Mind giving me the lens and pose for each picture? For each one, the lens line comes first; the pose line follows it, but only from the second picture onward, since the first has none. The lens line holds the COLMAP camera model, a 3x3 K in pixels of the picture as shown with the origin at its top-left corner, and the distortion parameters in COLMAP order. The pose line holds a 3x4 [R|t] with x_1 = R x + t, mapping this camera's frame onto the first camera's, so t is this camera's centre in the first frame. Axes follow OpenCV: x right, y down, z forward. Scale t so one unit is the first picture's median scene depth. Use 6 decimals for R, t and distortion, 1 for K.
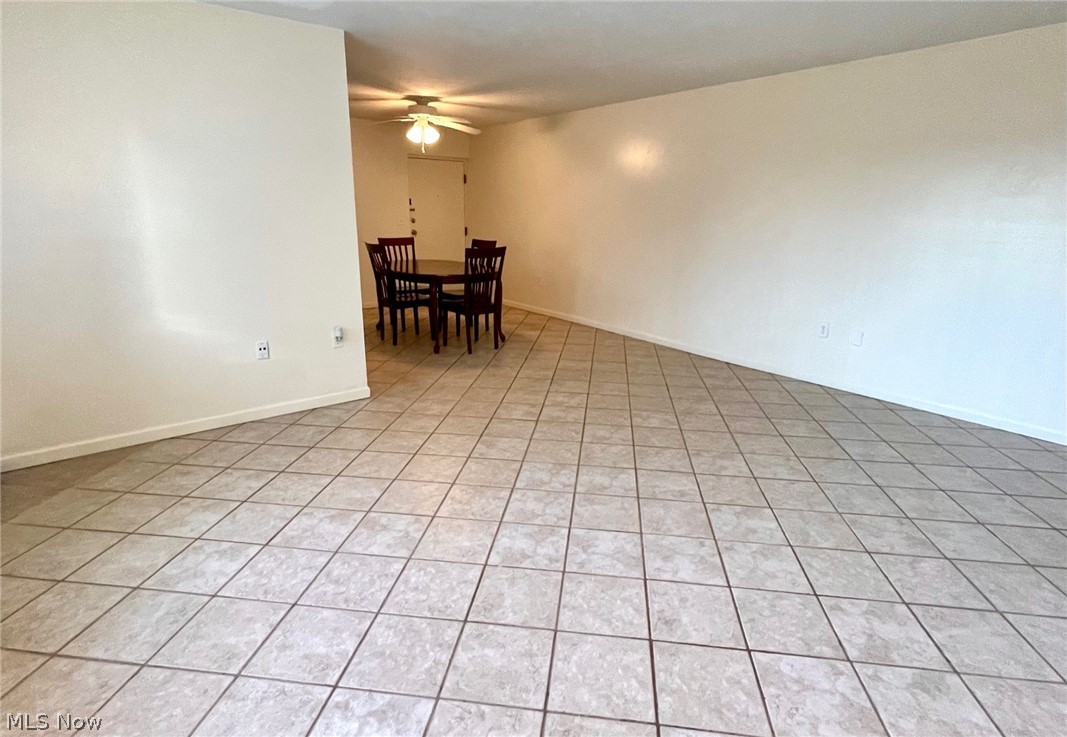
lens RADIAL K [[549.9, 0, 546.3], [0, 549.9, 351.1], [0, 0, 1]] dist [-0.001673, 0.001617]
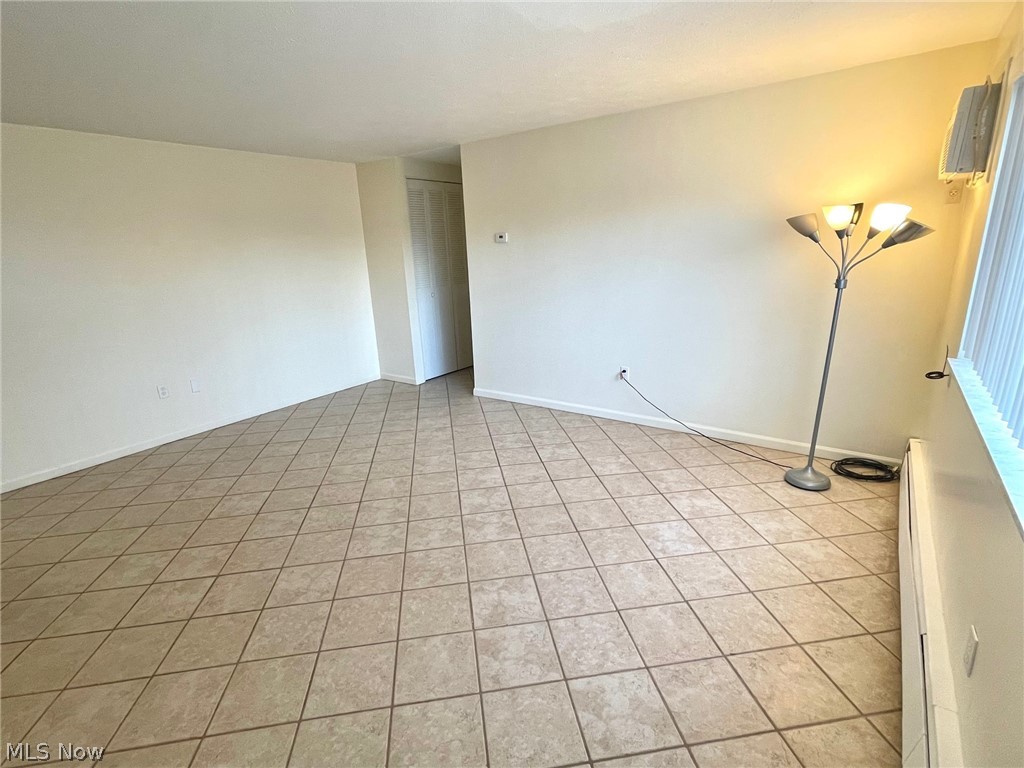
lens RADIAL K [[513.0, 0, 504.9], [0, 513.0, 385.1], [0, 0, 1]] dist [0.024905, -0.031845]
pose [[-0.258998, -0.261173, 0.929897, -0.748940], [0.285961, 0.898852, 0.332101, -0.243588], [-0.922576, 0.351928, -0.158116, 0.703327]]
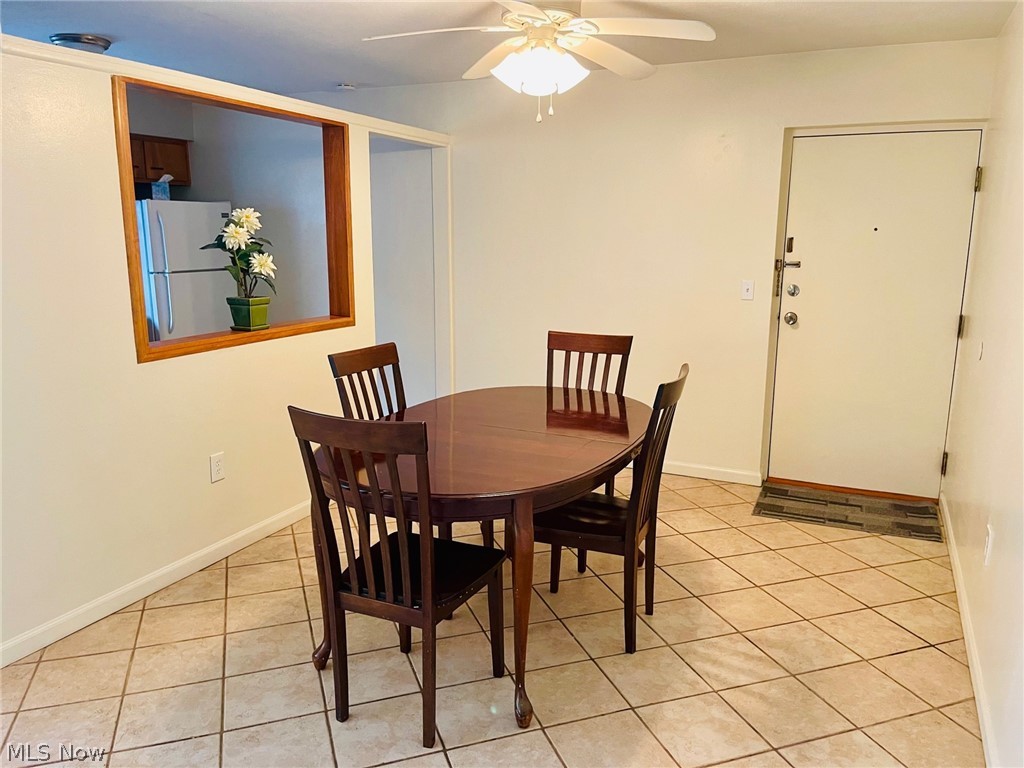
lens RADIAL K [[779.7, 0, 515.4], [0, 779.7, 383.1], [0, 0, 1]] dist [0.078690, -0.110421]
pose [[0.440785, 0.167518, -0.881842, 0.432056], [-0.231462, 0.970419, 0.068649, -0.375099], [0.867256, 0.173854, 0.466520, 1.295395]]
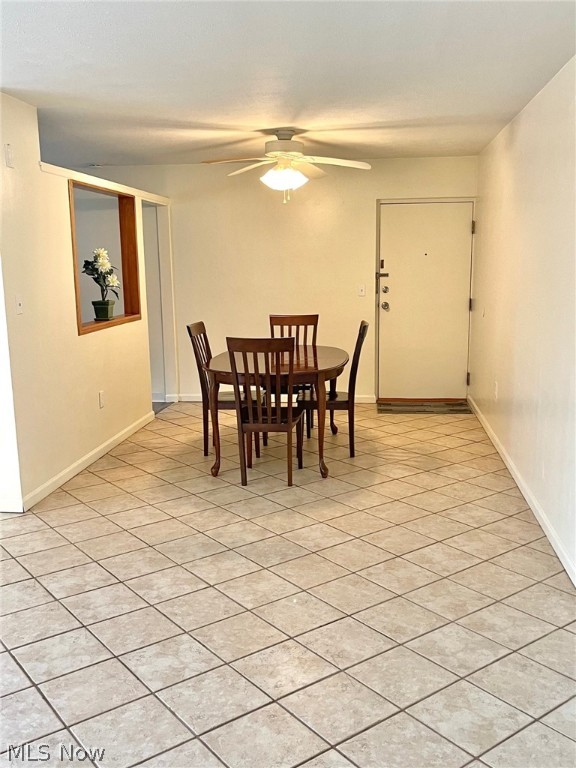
lens RADIAL K [[752.3, 0, 294.3], [0, 752.3, 387.6], [0, 0, 1]] dist [0.147668, -0.269136]
pose [[0.702270, 0.103168, -0.704395, 0.874375], [-0.162765, 0.986505, -0.017787, -0.171099], [0.693054, 0.127142, 0.709585, 0.538293]]
